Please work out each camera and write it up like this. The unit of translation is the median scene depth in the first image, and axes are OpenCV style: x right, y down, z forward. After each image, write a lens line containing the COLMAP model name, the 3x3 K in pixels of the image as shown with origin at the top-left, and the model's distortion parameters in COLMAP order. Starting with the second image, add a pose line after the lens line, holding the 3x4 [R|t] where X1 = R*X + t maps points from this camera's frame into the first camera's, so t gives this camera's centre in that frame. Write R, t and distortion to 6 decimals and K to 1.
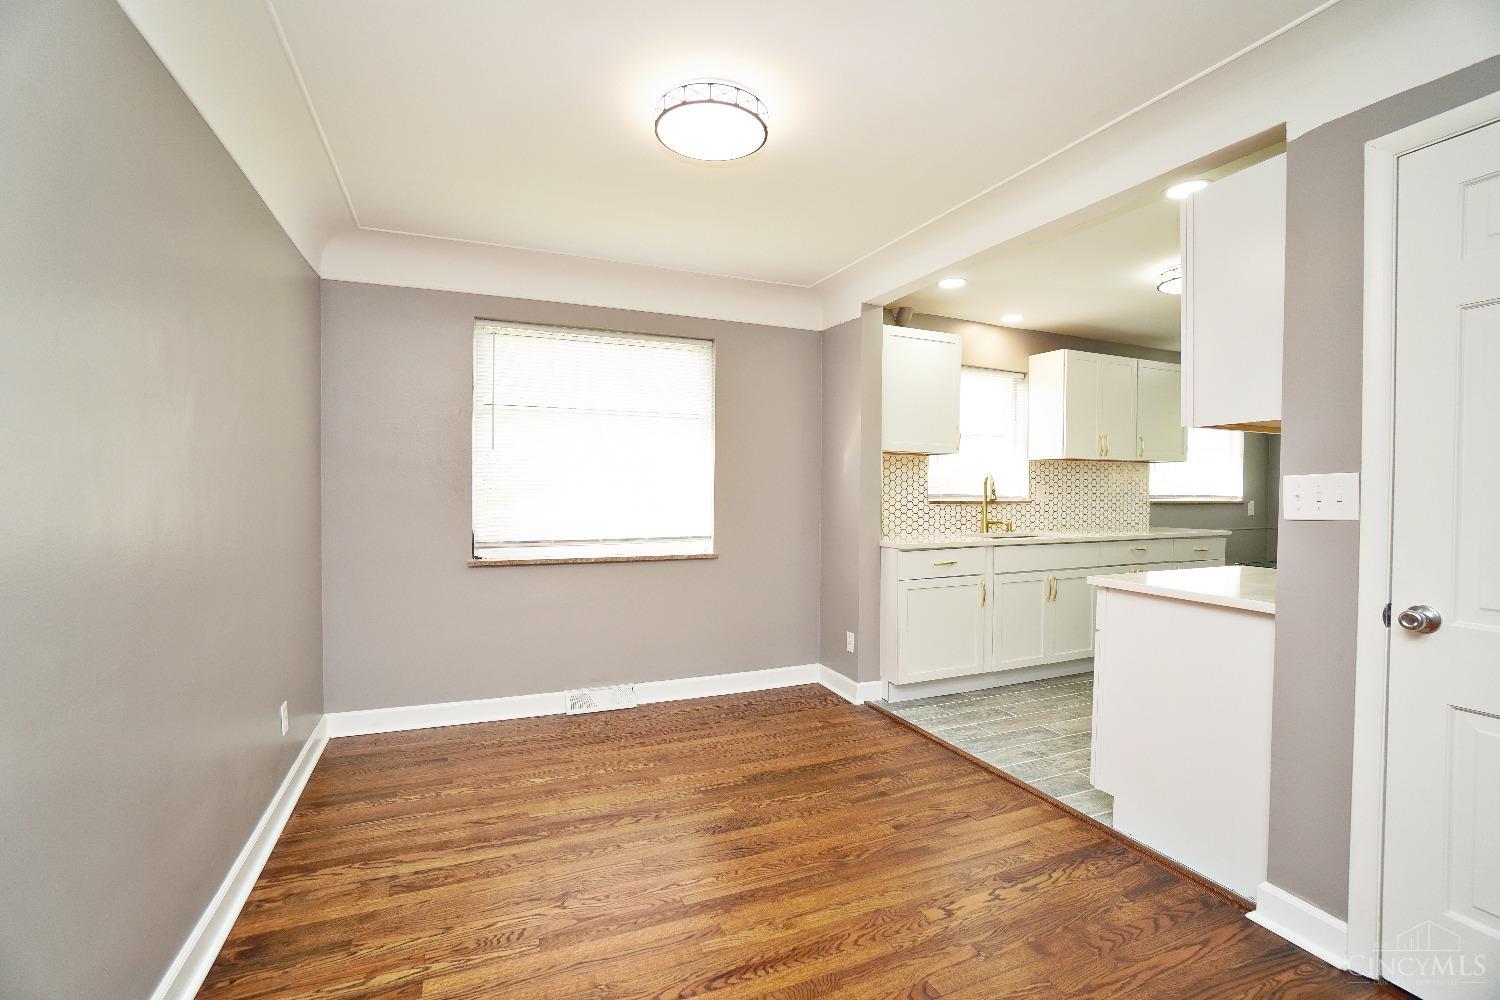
lens RADIAL K [[635.0, 0, 746.0], [0, 635.0, 499.6], [0, 0, 1]] dist [-0.000948, -0.000078]
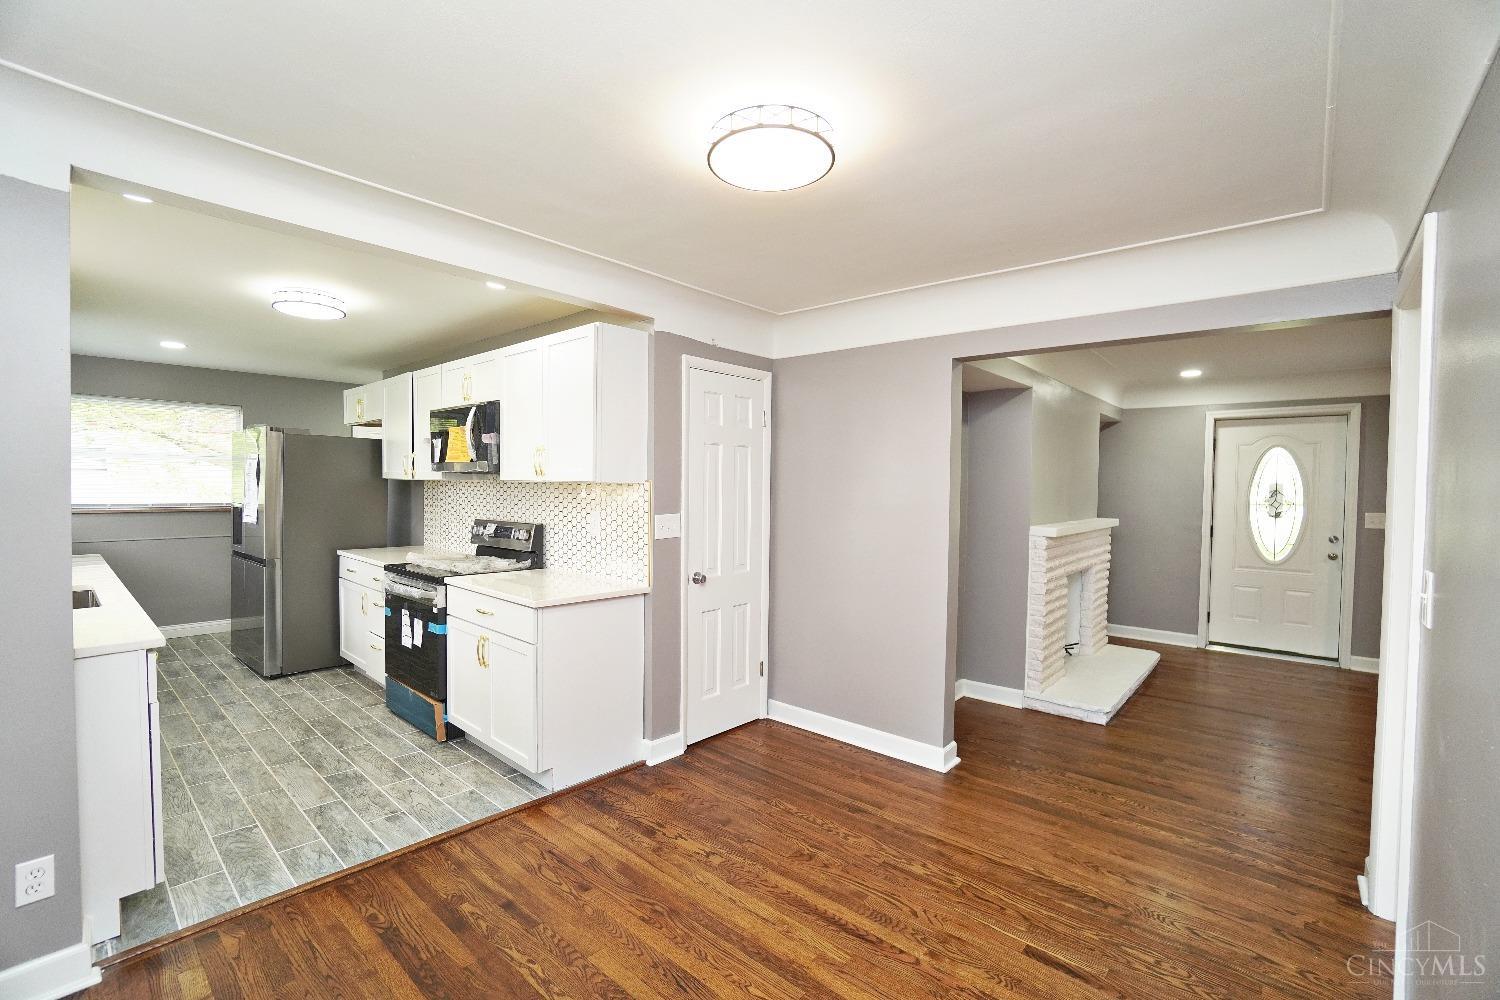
lens RADIAL K [[635.0, 0, 746.0], [0, 635.0, 499.6], [0, 0, 1]] dist [-0.000948, -0.000078]
pose [[-0.367188, -0.039247, 0.929319, -0.866086], [-0.003195, 0.999157, 0.040934, -0.144614], [-0.930141, 0.012061, -0.367003, 1.318531]]
